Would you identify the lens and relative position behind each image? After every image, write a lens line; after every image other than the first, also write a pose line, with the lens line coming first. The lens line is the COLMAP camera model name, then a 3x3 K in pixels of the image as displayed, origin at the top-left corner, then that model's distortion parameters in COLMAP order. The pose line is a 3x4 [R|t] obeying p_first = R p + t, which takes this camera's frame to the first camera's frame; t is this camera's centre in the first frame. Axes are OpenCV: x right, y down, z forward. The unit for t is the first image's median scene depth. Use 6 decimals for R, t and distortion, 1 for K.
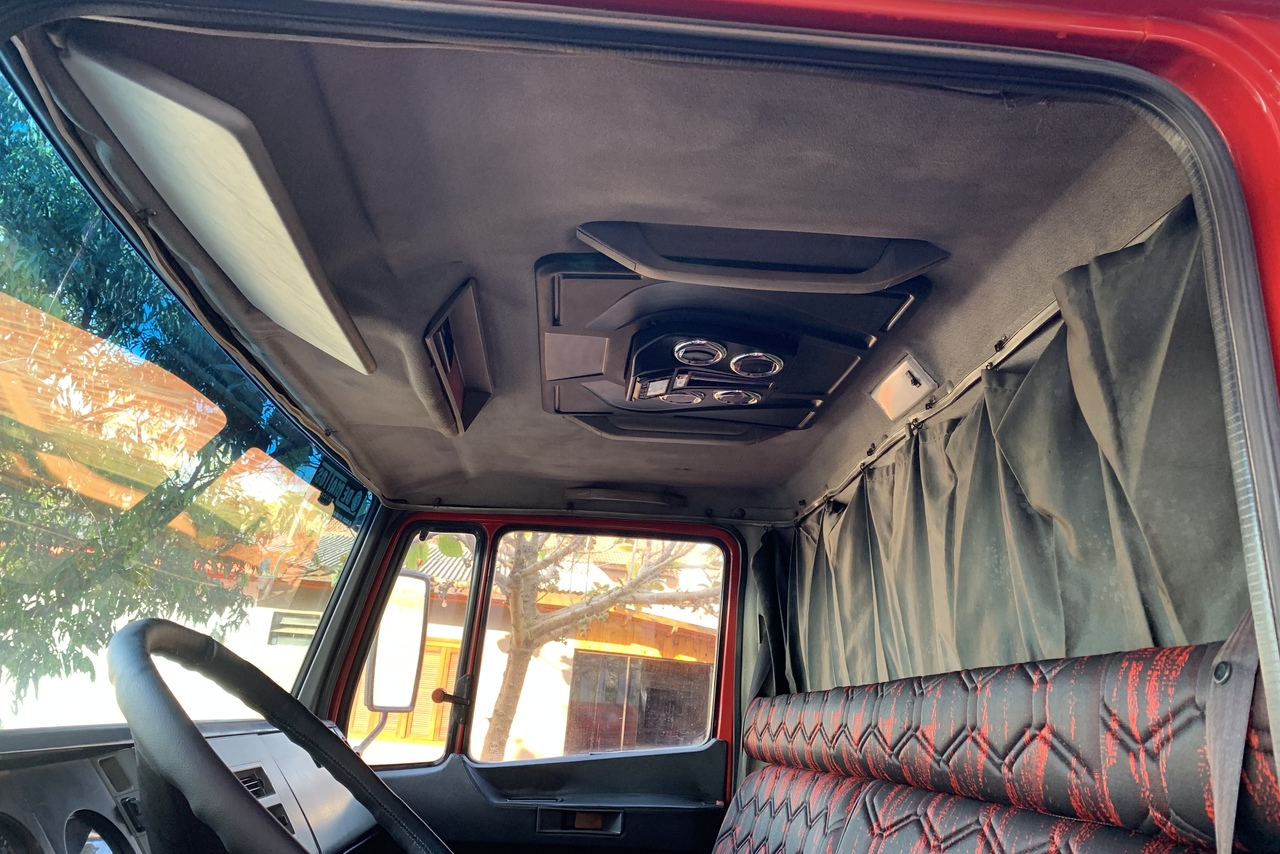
lens RADIAL K [[988.3, 0, 640.3], [0, 988.3, 418.1], [0, 0, 1]] dist [0.041896, -0.026579]
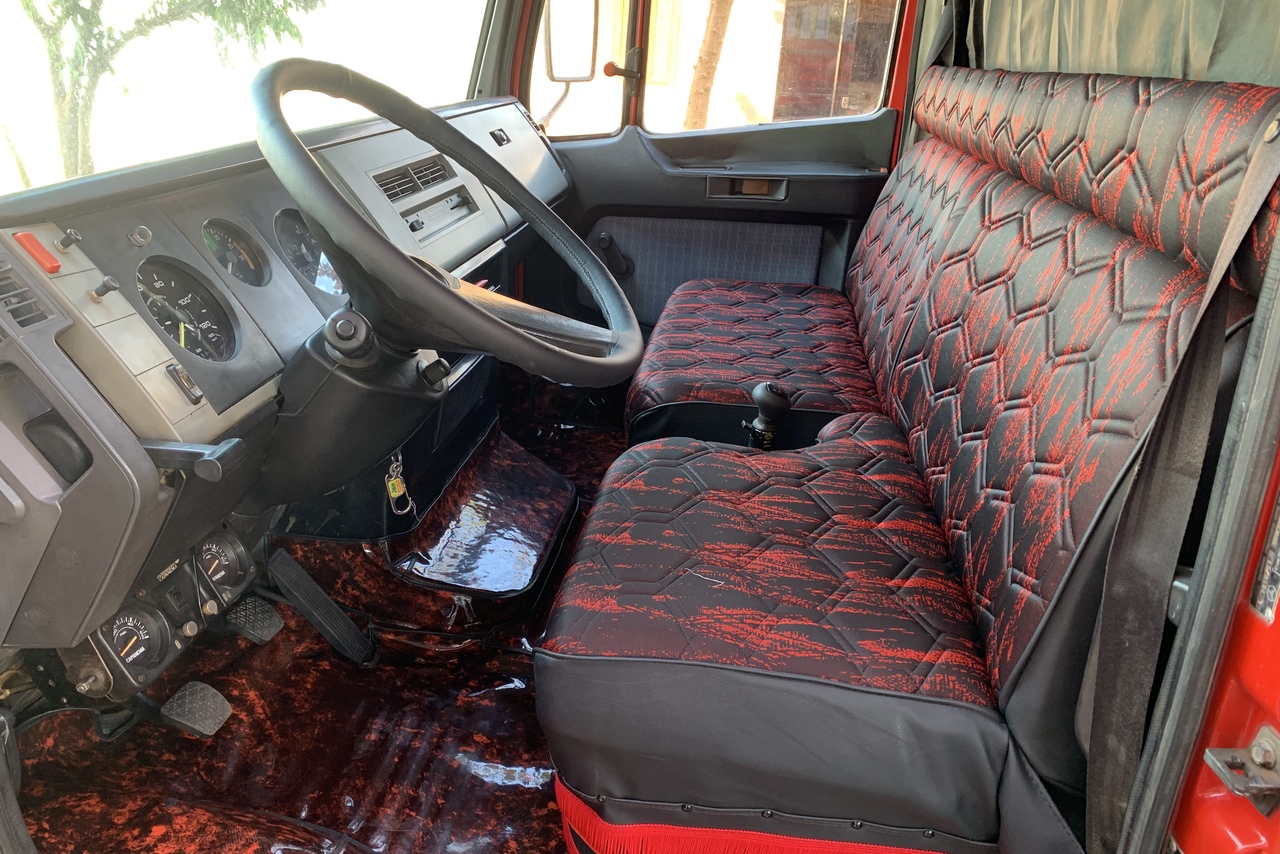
lens RADIAL K [[988.3, 0, 636.9], [0, 988.3, 424.5], [0, 0, 1]] dist [0.041896, -0.026579]
pose [[0.977542, 0.055692, -0.203246, 0.075538], [0.078820, 0.797827, 0.597712, -0.055621], [0.195443, -0.600309, 0.775520, -0.013521]]
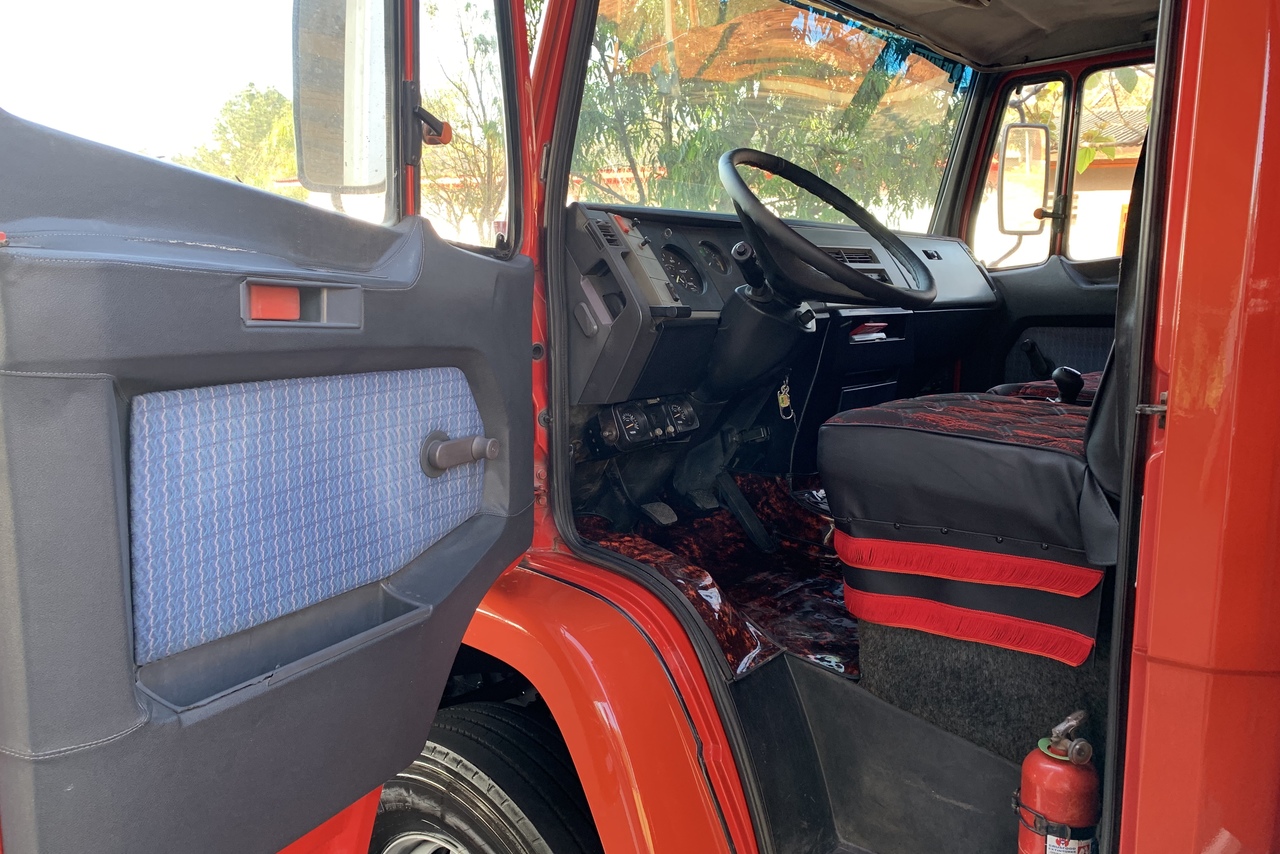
lens RADIAL K [[988.3, 0, 629.1], [0, 988.3, 417.5], [0, 0, 1]] dist [0.041896, -0.026579]
pose [[0.720607, 0.035729, -0.692422, 0.459155], [0.234730, 0.927127, 0.292125, 0.029024], [0.652401, -0.373040, 0.659708, -0.440499]]
